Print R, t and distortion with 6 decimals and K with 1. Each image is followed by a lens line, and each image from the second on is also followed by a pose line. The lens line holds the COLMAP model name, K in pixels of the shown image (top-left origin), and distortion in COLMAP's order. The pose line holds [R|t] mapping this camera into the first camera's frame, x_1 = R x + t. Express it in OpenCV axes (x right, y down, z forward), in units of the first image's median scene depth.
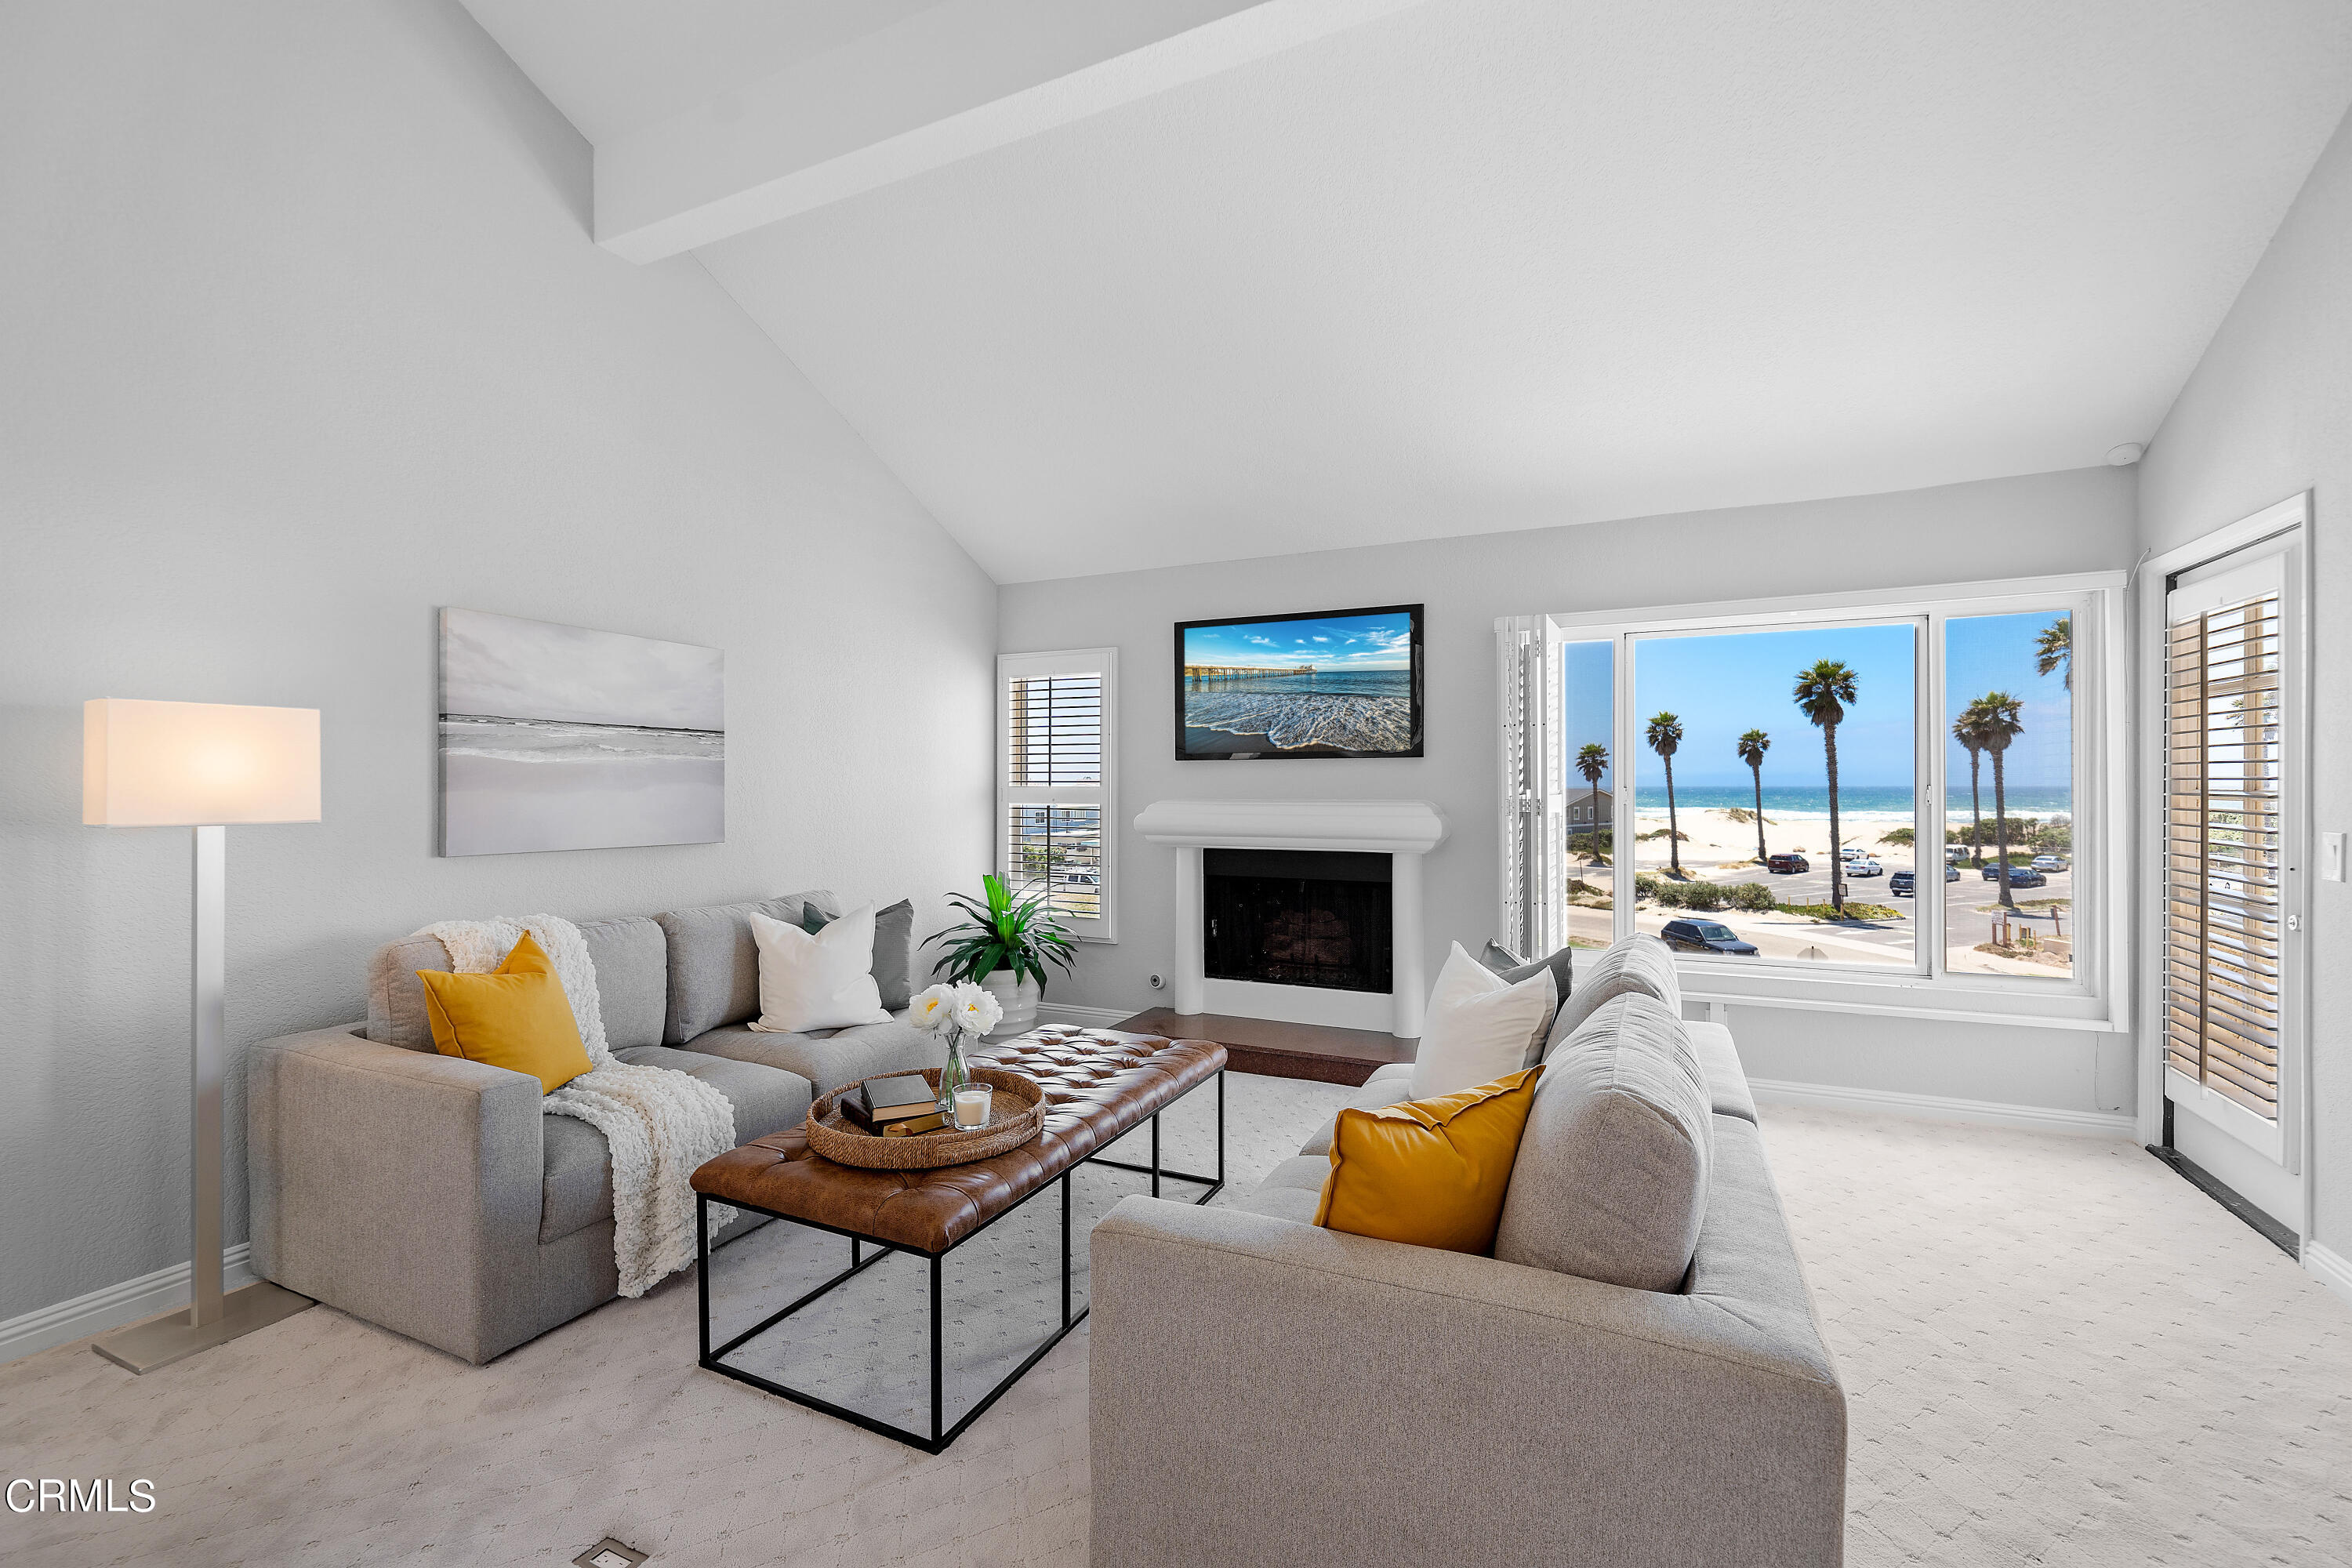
lens RADIAL K [[998.7, 0, 1176.0], [0, 998.7, 784.0], [0, 0, 1]] dist [0.010696, -0.004945]
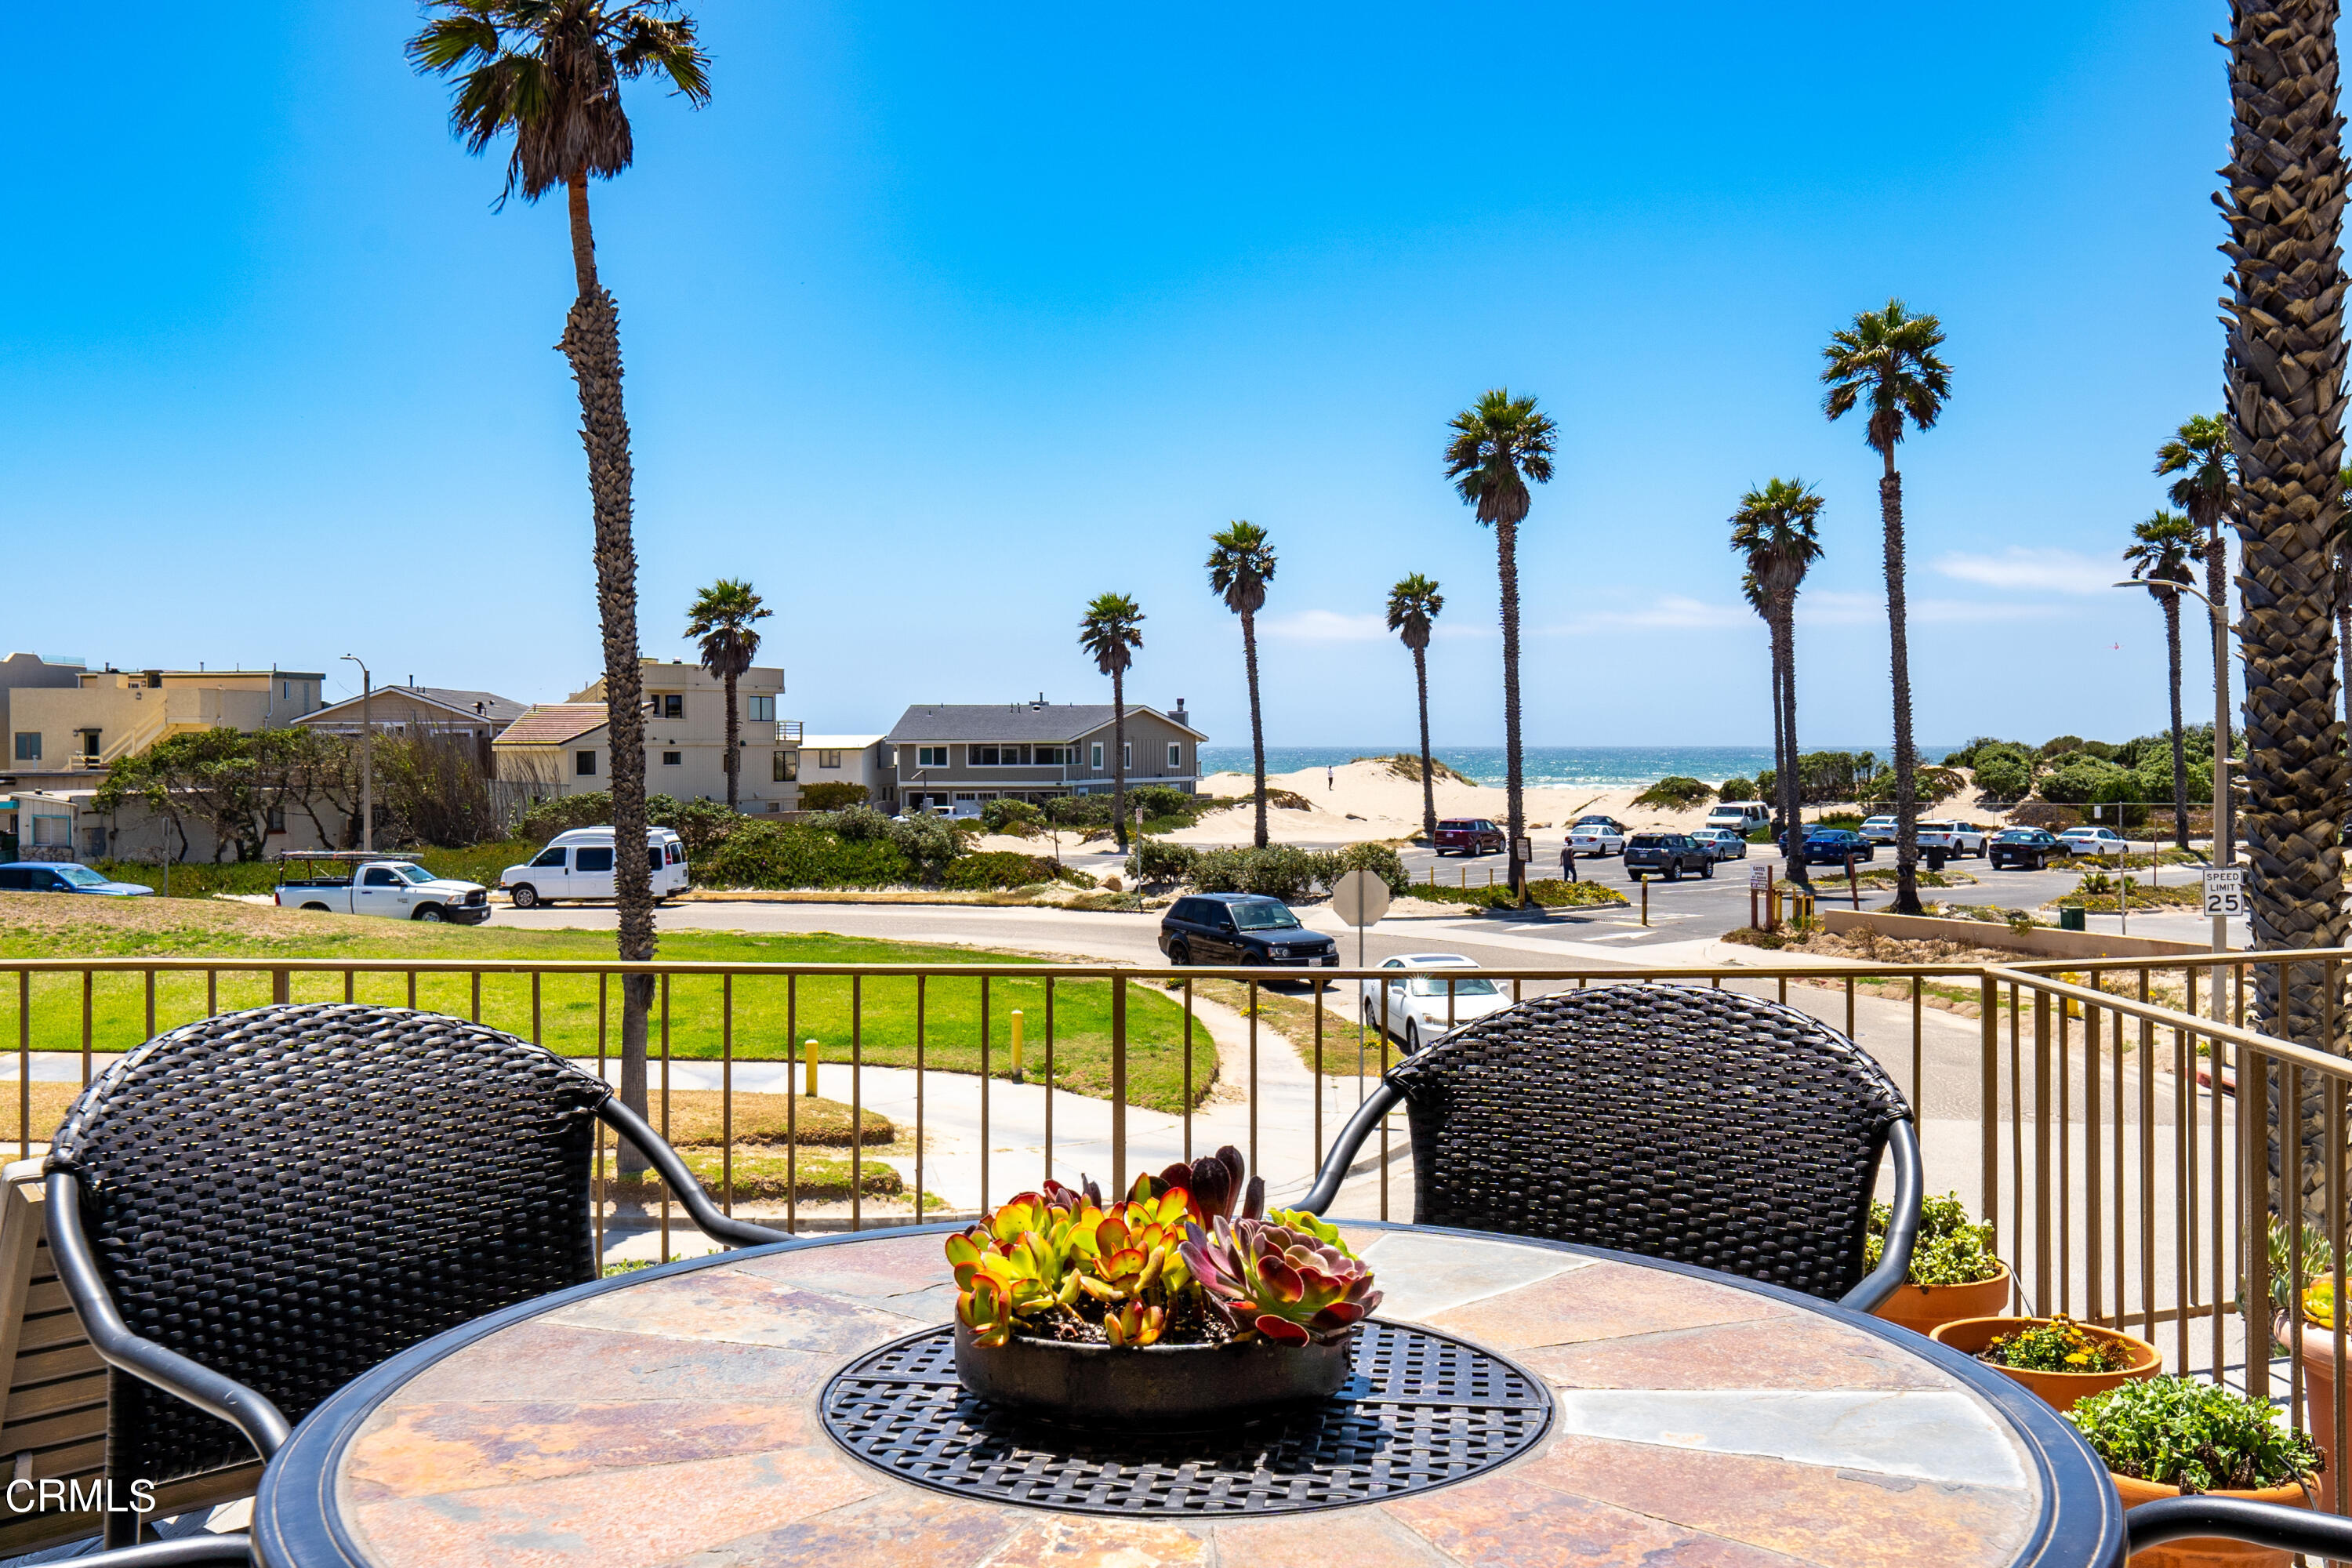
lens RADIAL K [[2220.9, 0, 1176.0], [0, 2220.9, 784.0], [0, 0, 1]] dist [0.010423, 0.013556]
pose [[0.925461, -0.005720, 0.378800, 0.073688], [-0.000899, 0.999850, 0.017296, 0.047618], [-0.378842, -0.016347, 0.925317, 0.033600]]
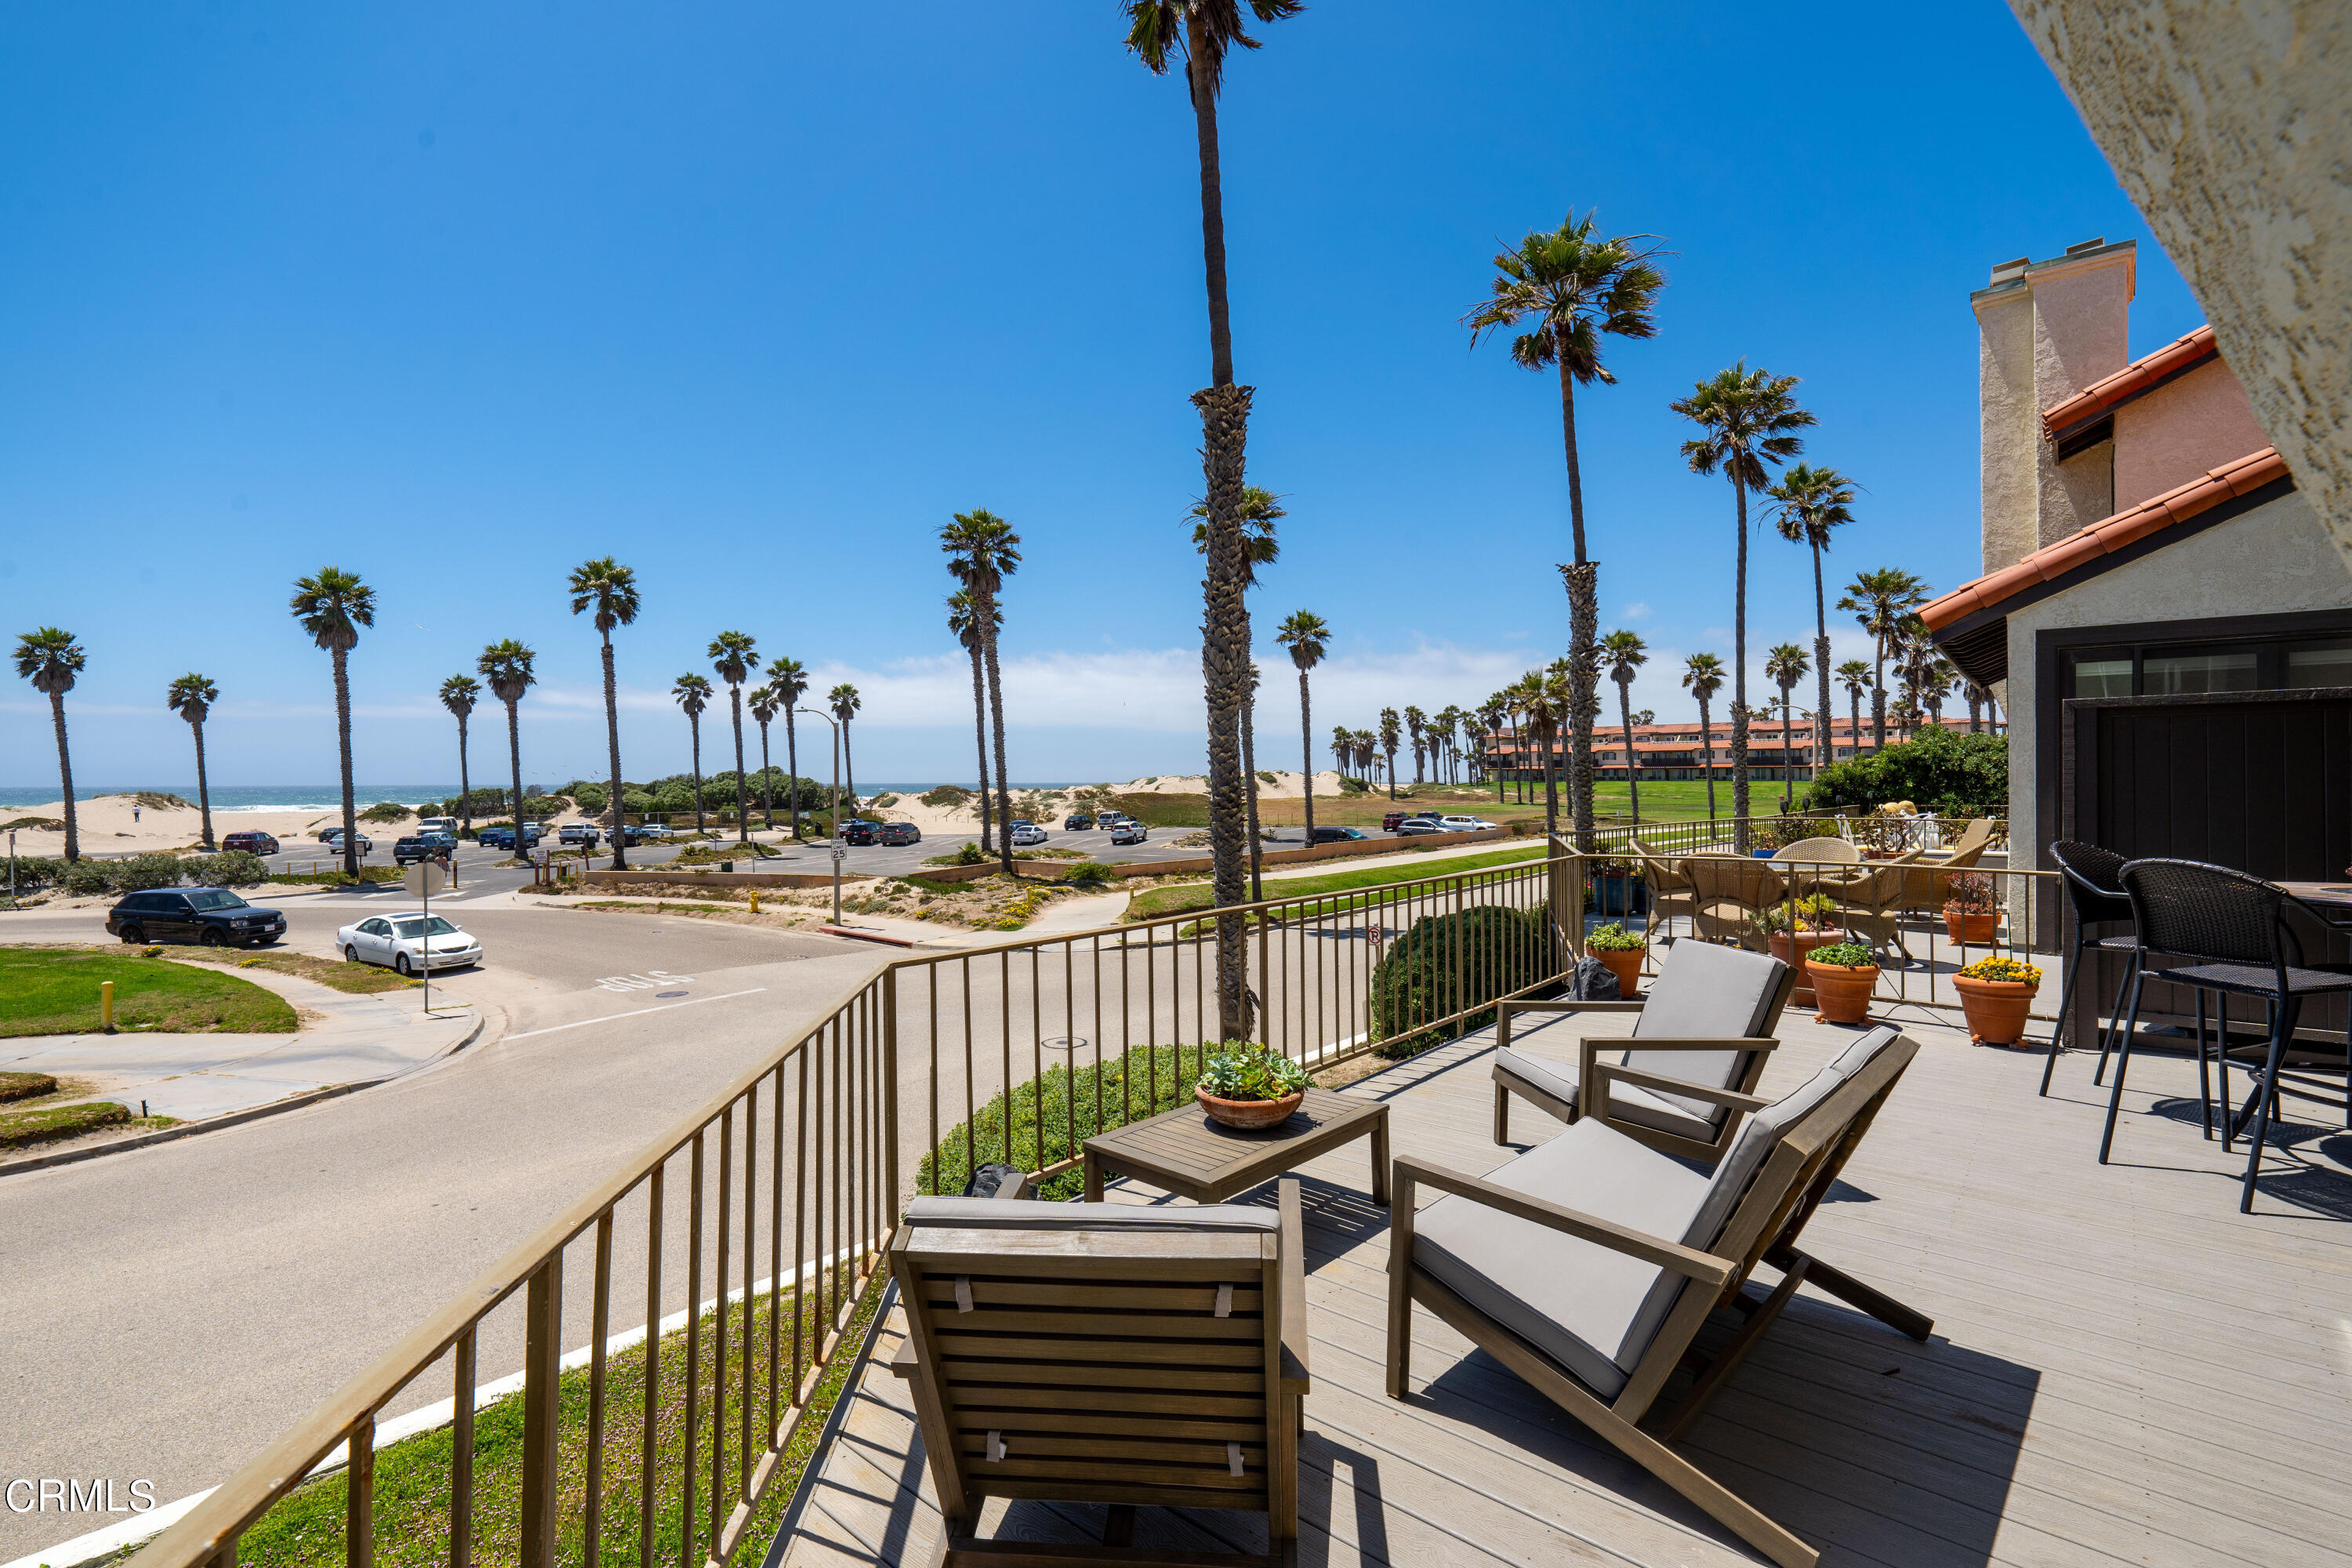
lens RADIAL K [[1057.4, 0, 1173.6], [0, 1057.4, 787.3], [0, 0, 1]] dist [0.002996, -0.000113]
pose [[0.270984, -0.004898, 0.962571, 0.005118], [0.002773, 0.999987, 0.004307, 0.046980], [-0.962580, 0.001502, 0.270994, 0.103775]]
